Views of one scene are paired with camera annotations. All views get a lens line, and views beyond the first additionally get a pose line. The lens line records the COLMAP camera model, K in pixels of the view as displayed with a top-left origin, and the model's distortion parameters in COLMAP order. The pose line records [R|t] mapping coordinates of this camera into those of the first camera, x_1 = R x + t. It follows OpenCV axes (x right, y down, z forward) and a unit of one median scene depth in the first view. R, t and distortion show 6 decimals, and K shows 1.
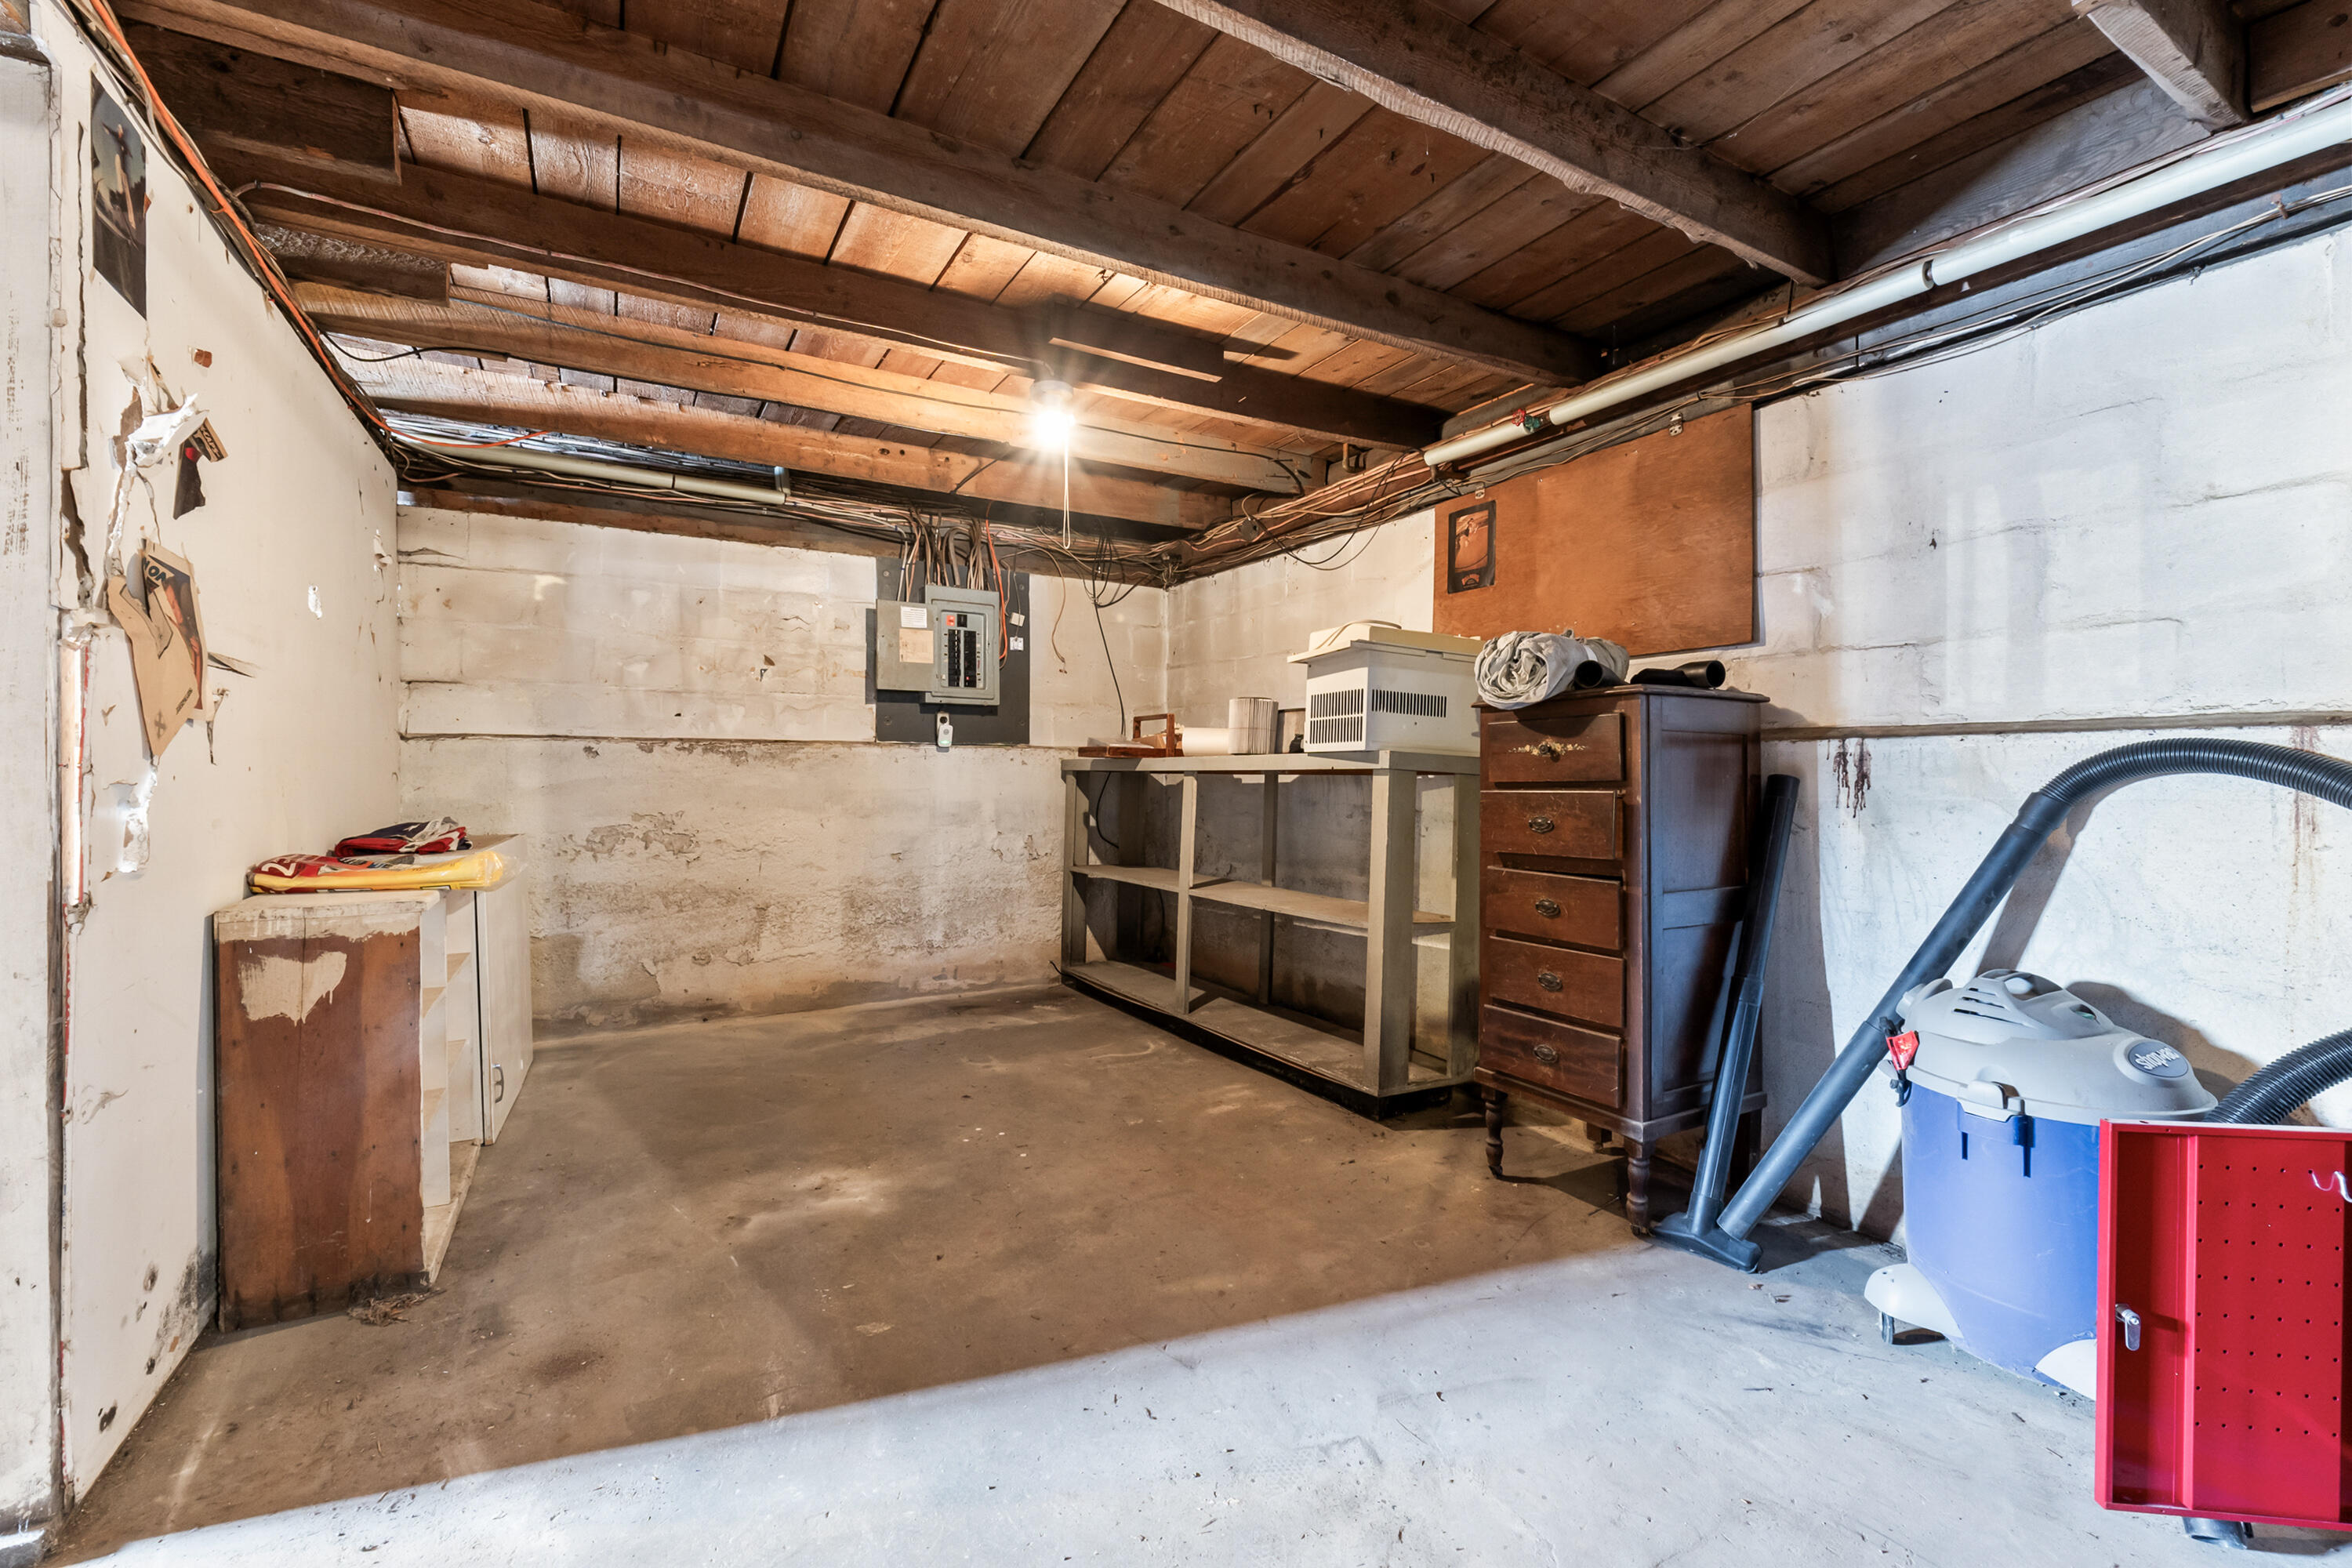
lens RADIAL K [[999.5, 0, 1186.8], [0, 999.5, 791.5], [0, 0, 1]] dist [-0.007605, -0.000085]
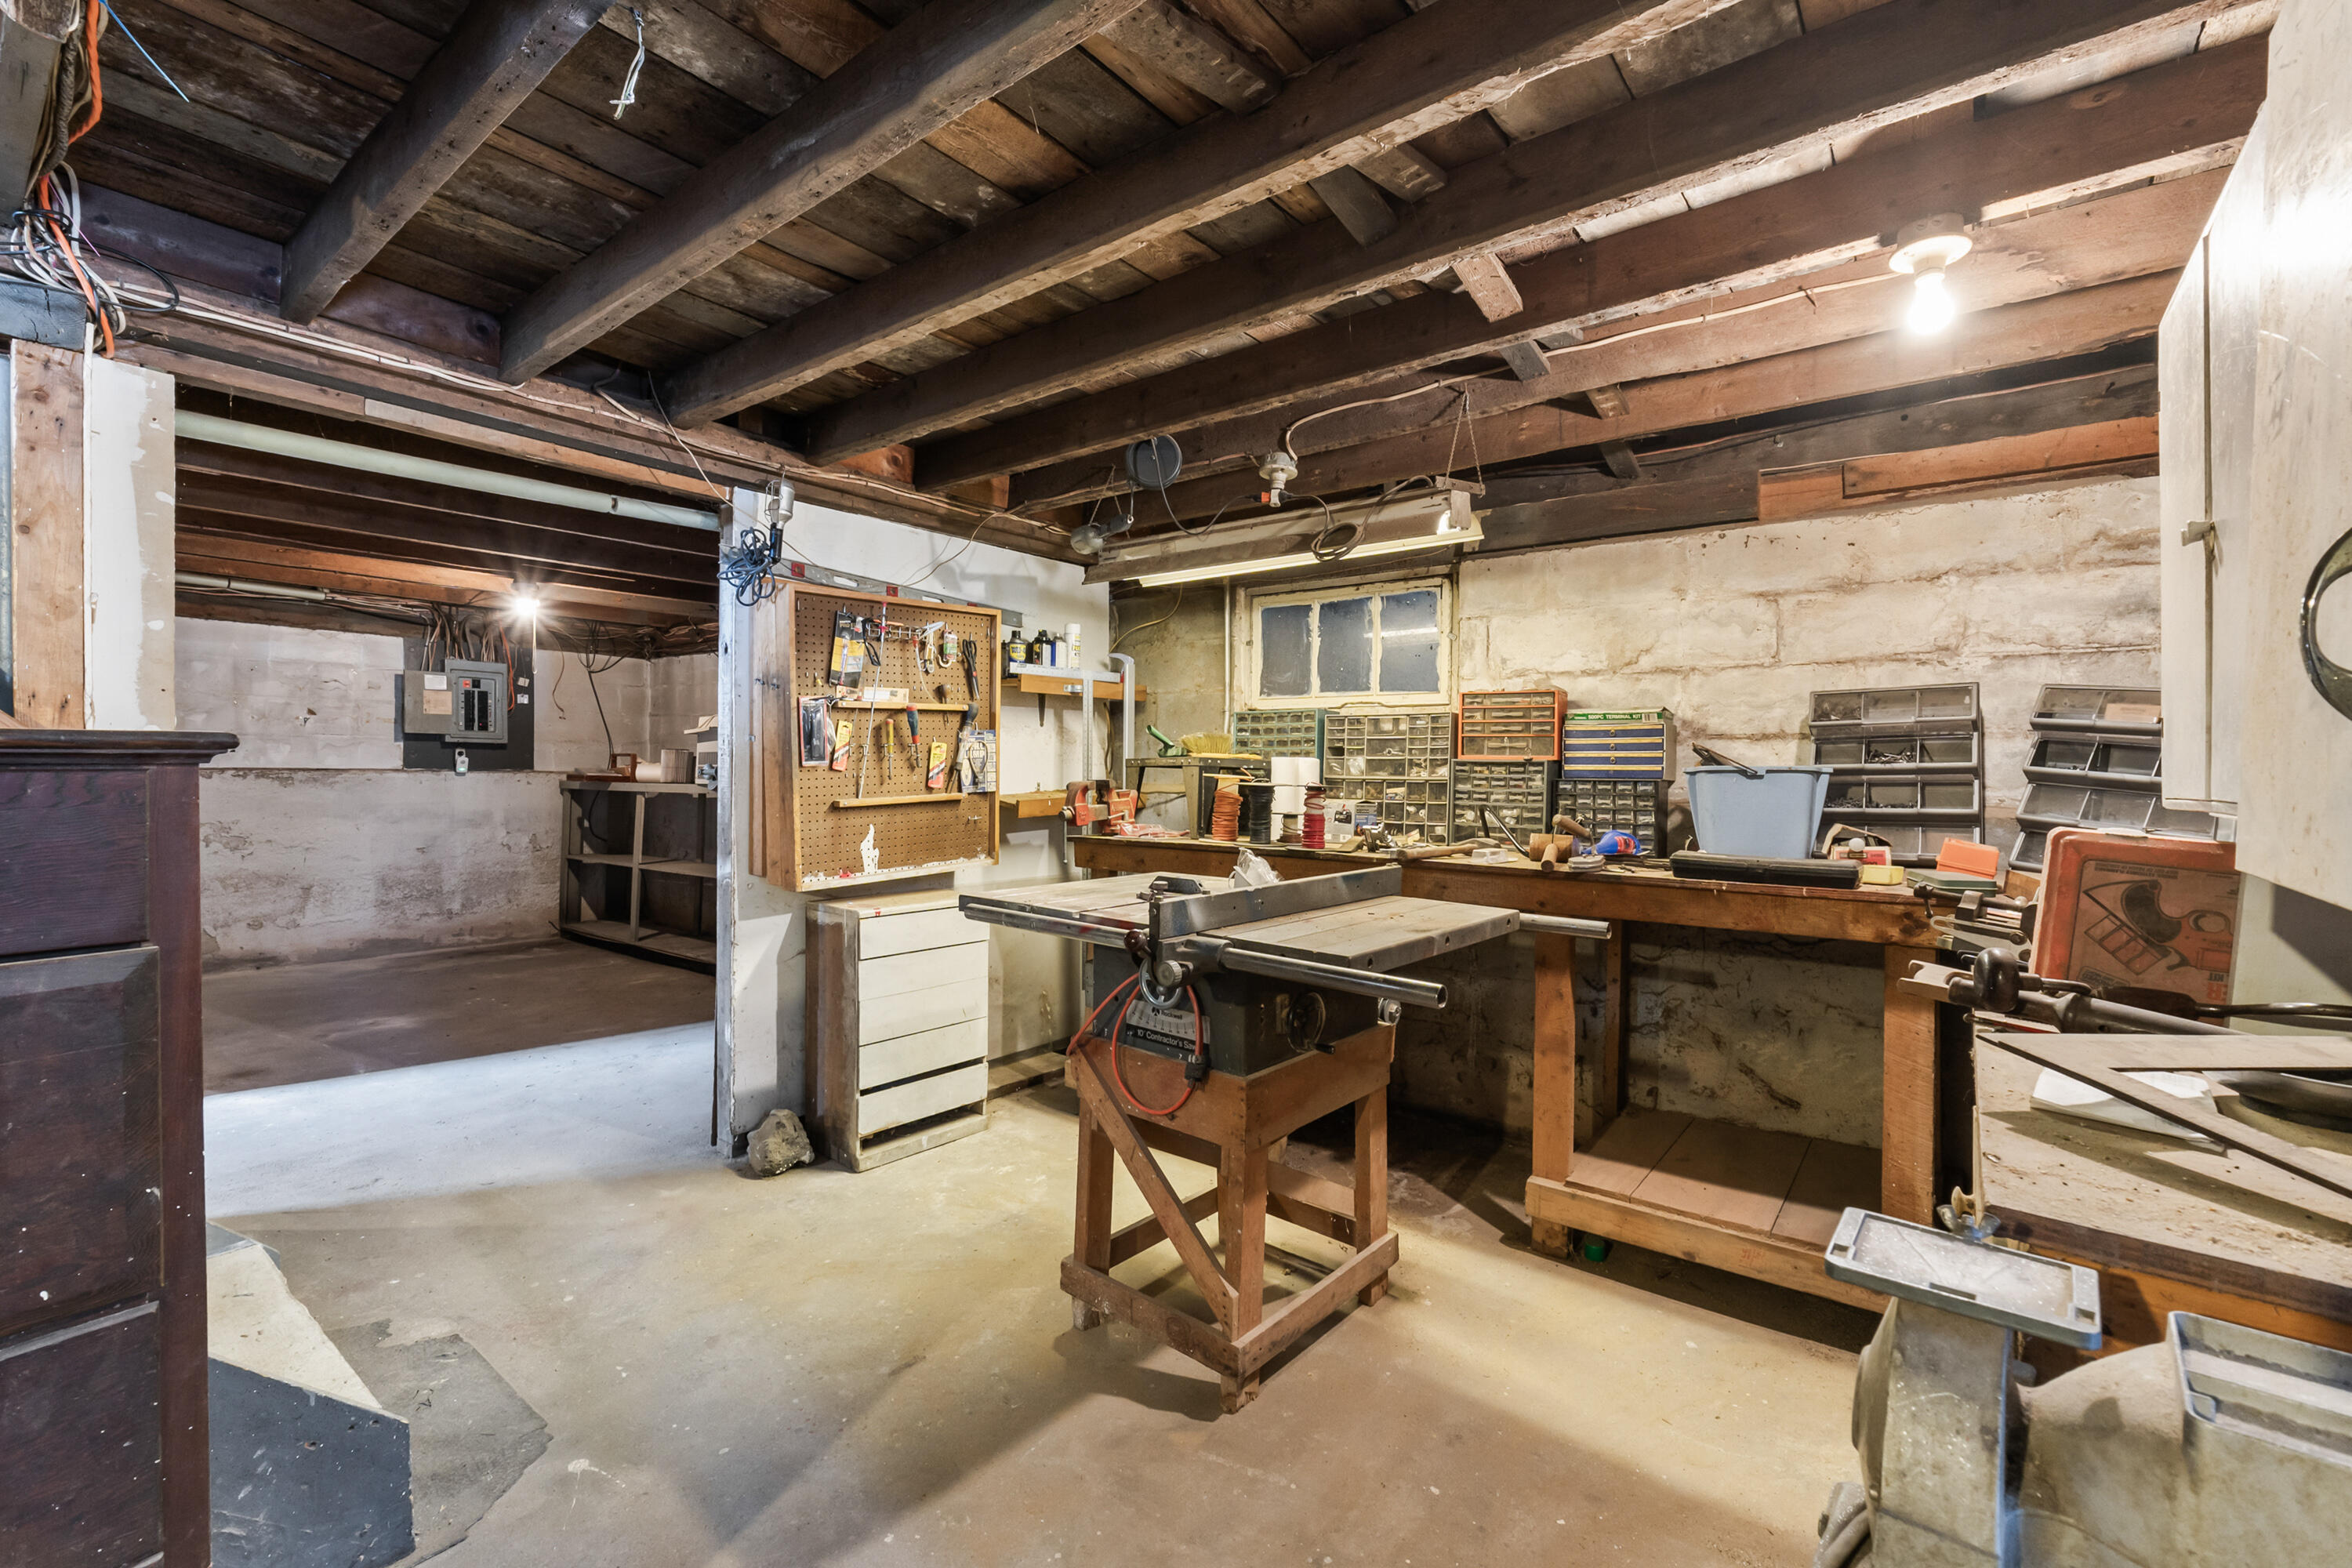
lens RADIAL K [[999.5, 0, 1186.8], [0, 999.5, 791.5], [0, 0, 1]] dist [-0.007605, -0.000085]
pose [[0.930261, -0.000780, 0.366897, 0.201771], [-0.000242, 0.999996, 0.002737, -0.022220], [-0.366898, -0.002635, 0.930258, -0.710836]]
